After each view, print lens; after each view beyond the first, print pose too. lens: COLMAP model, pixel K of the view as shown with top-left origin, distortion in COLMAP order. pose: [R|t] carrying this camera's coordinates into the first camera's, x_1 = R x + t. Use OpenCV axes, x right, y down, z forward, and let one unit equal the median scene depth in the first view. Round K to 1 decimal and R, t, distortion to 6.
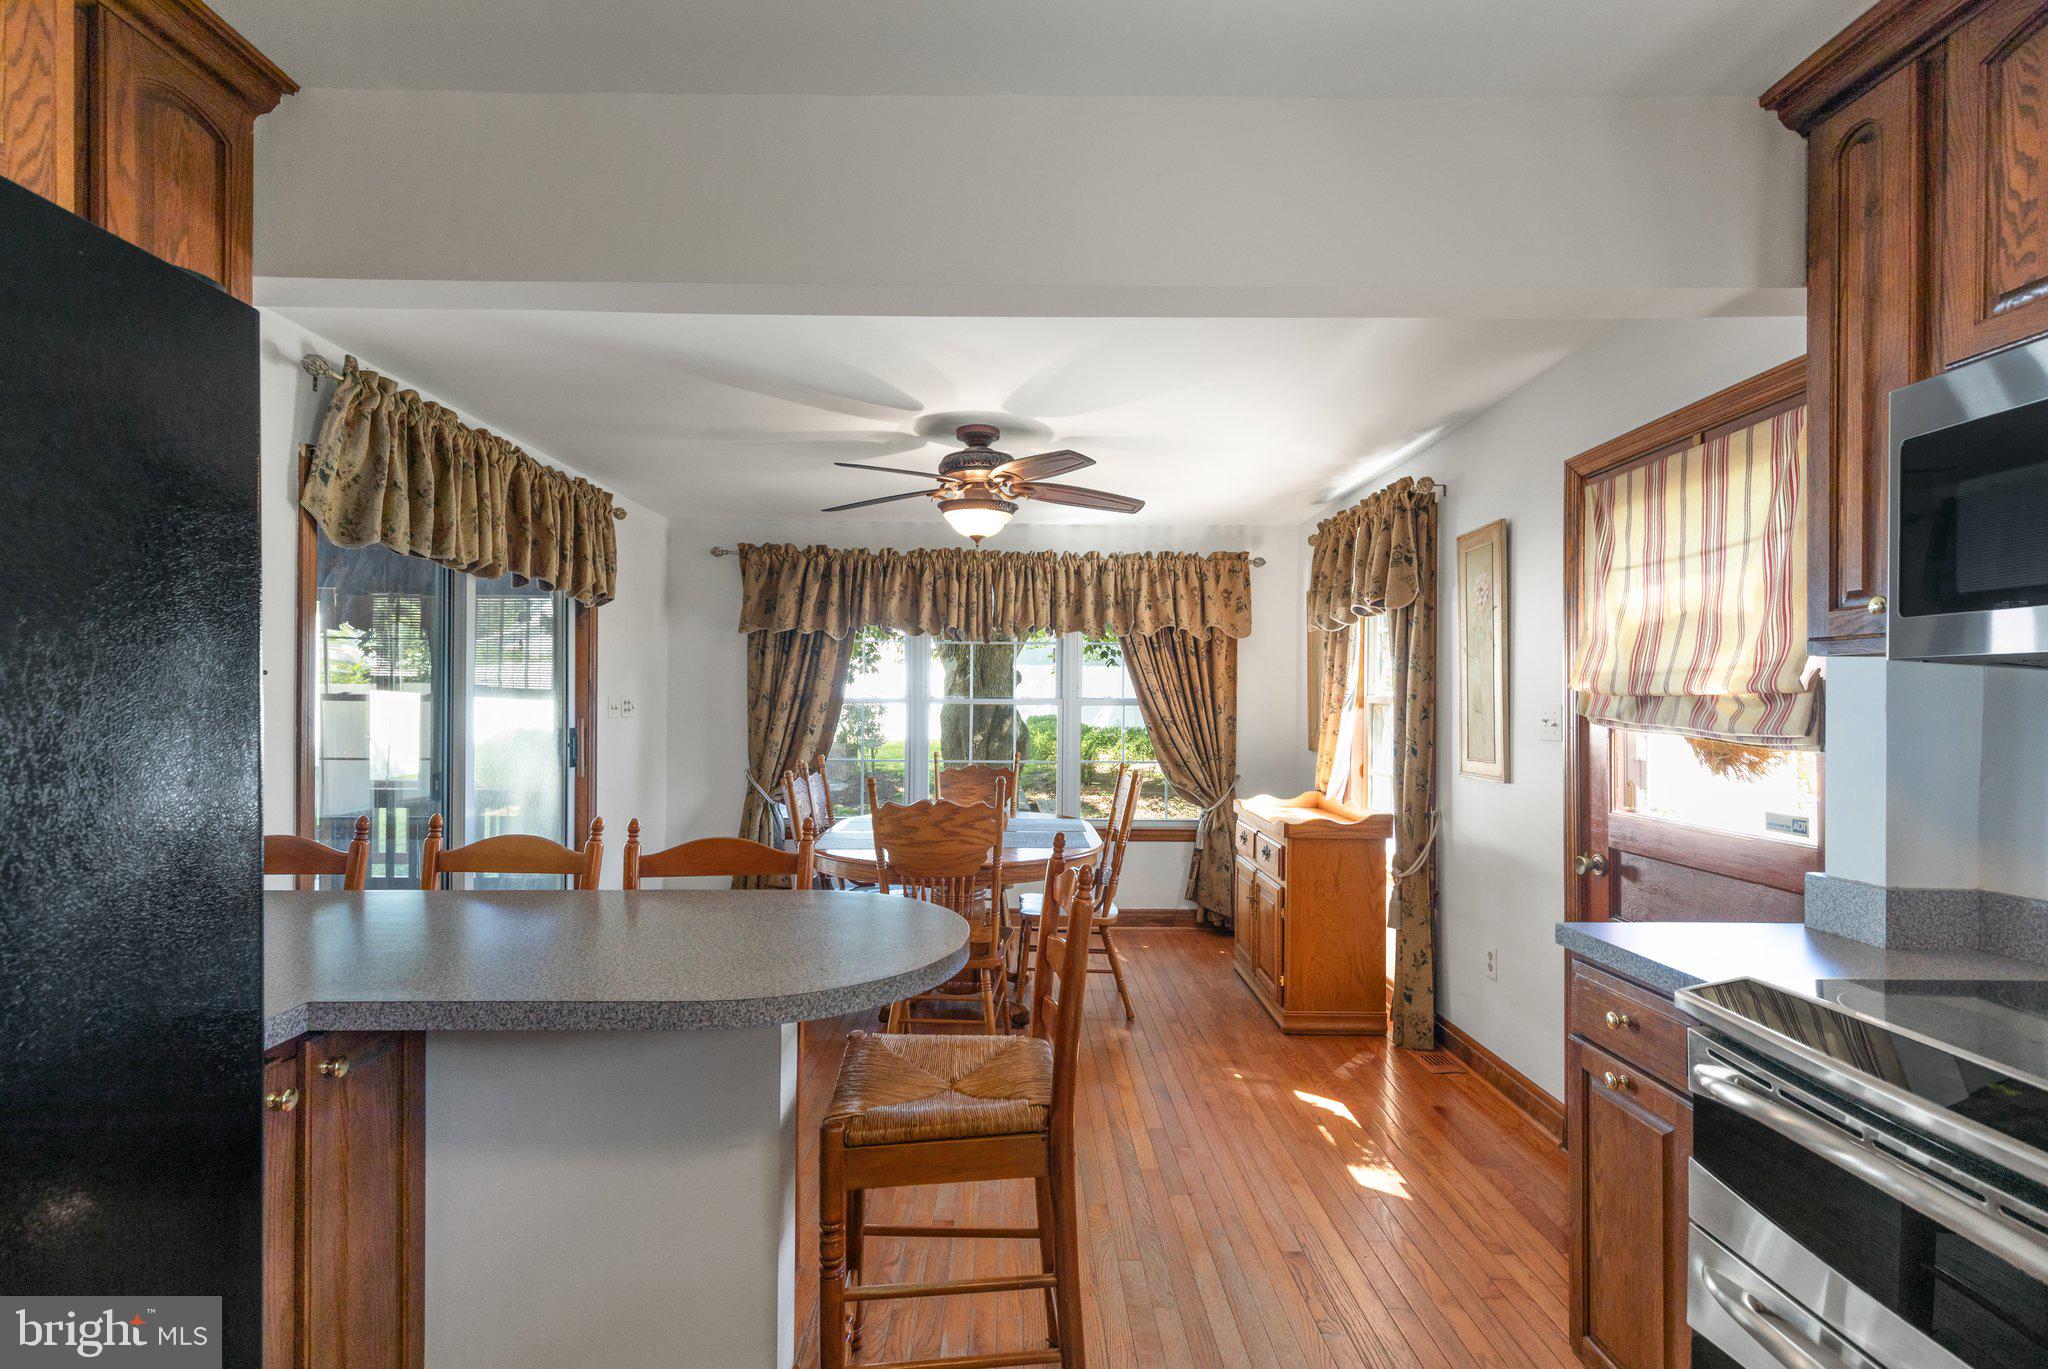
lens RADIAL K [[932.4, 0, 1020.9], [0, 932.4, 694.7], [0, 0, 1]] dist [0.002248, 0.000221]
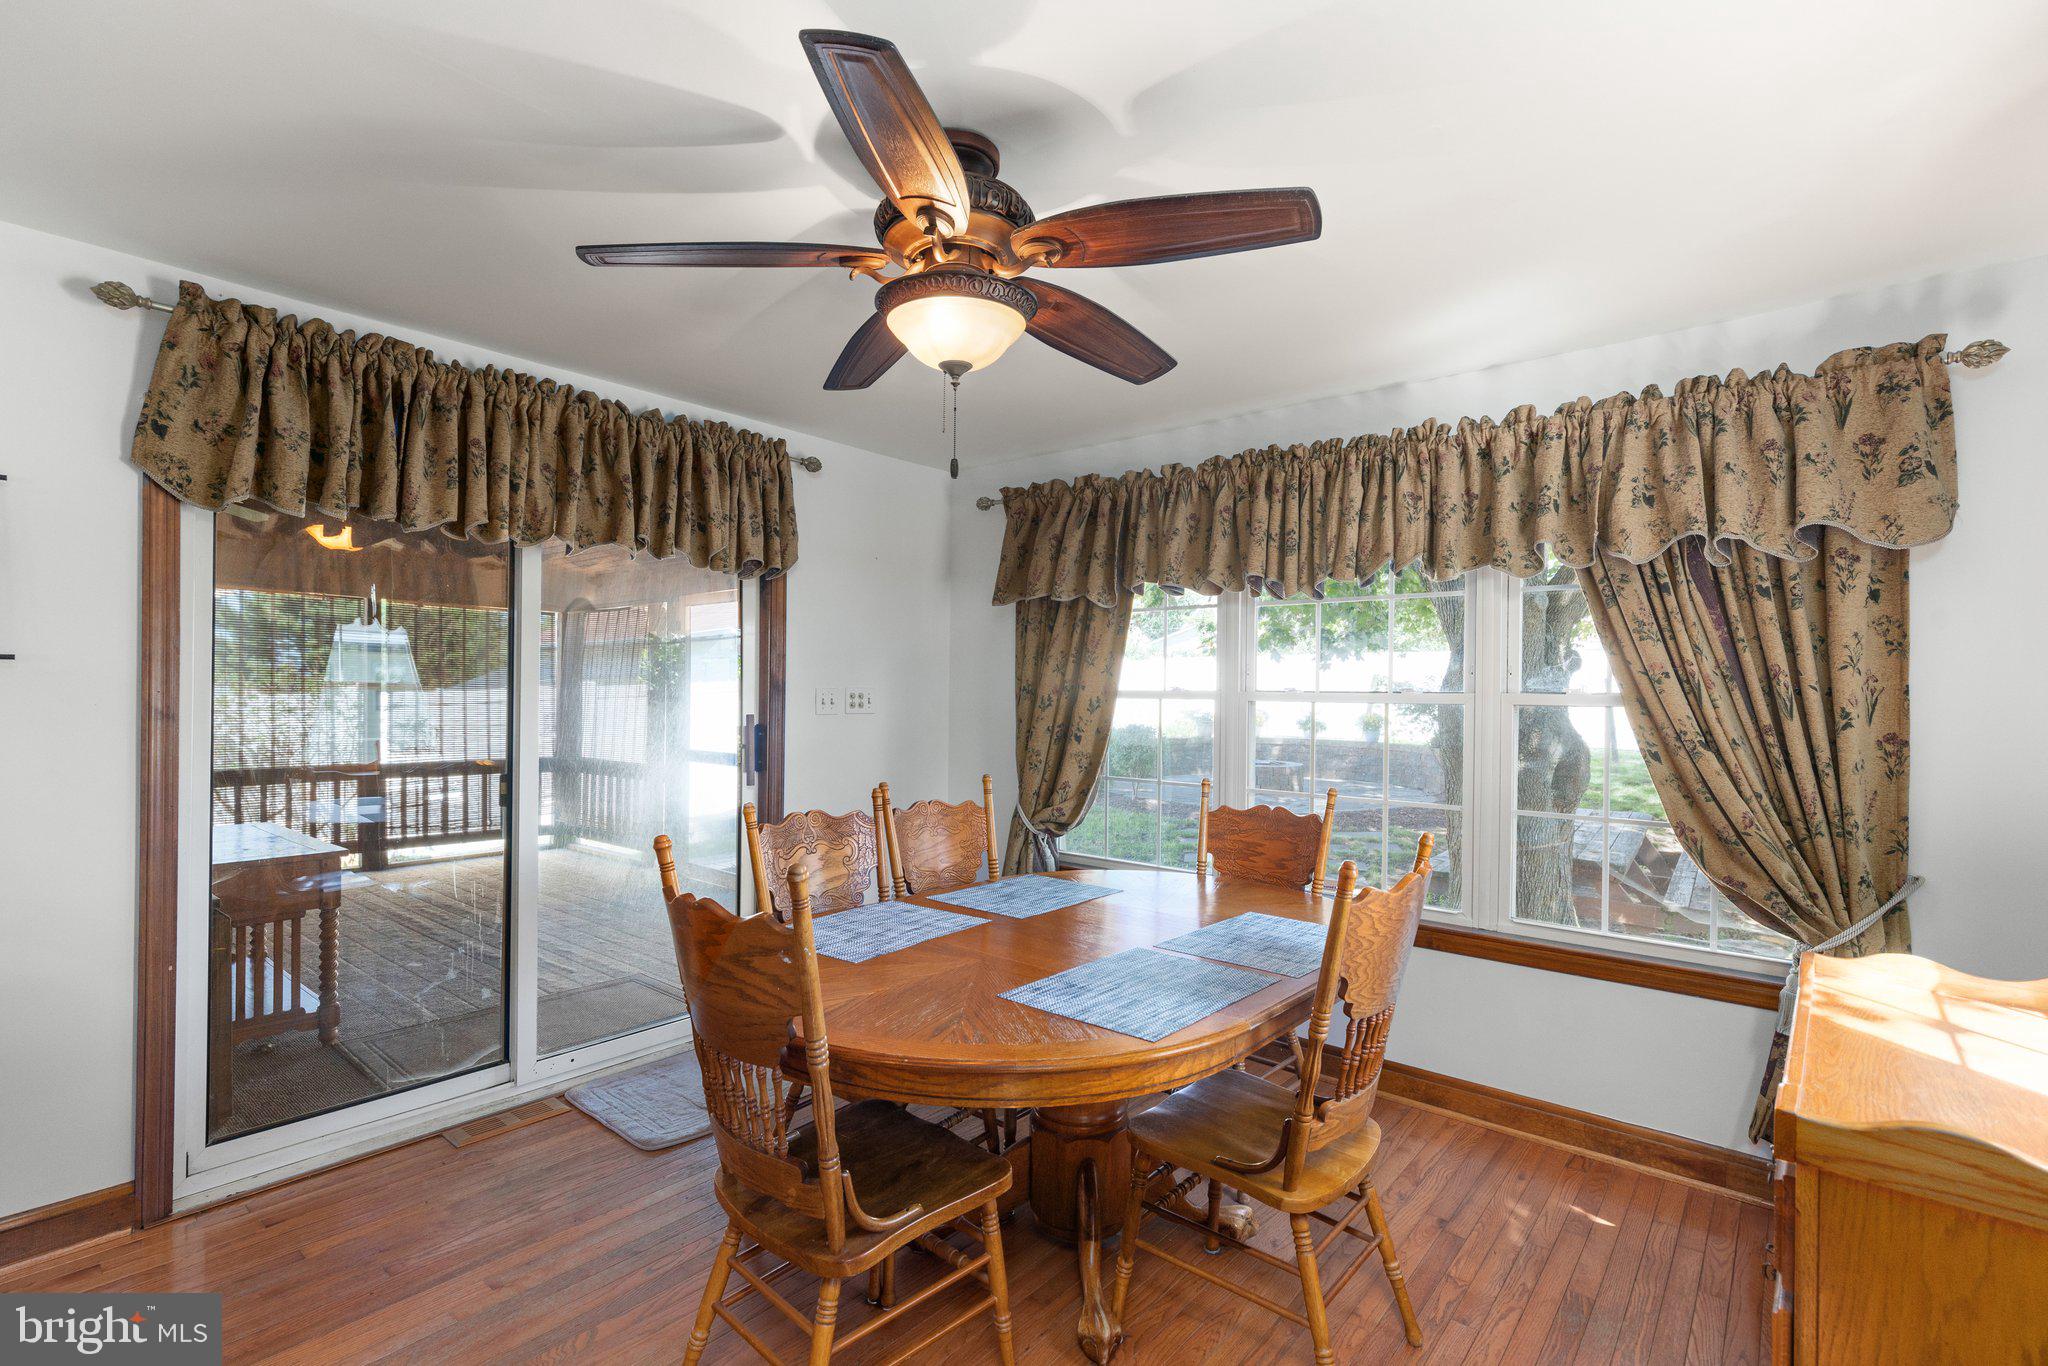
lens RADIAL K [[932.4, 0, 1020.9], [0, 932.4, 693.2], [0, 0, 1]] dist [0.002248, 0.000221]
pose [[0.760615, 0.001496, -0.649202, 0.203981], [-0.000006, 0.999997, 0.002299, 0.003227], [0.649204, -0.001745, 0.760613, 0.429616]]
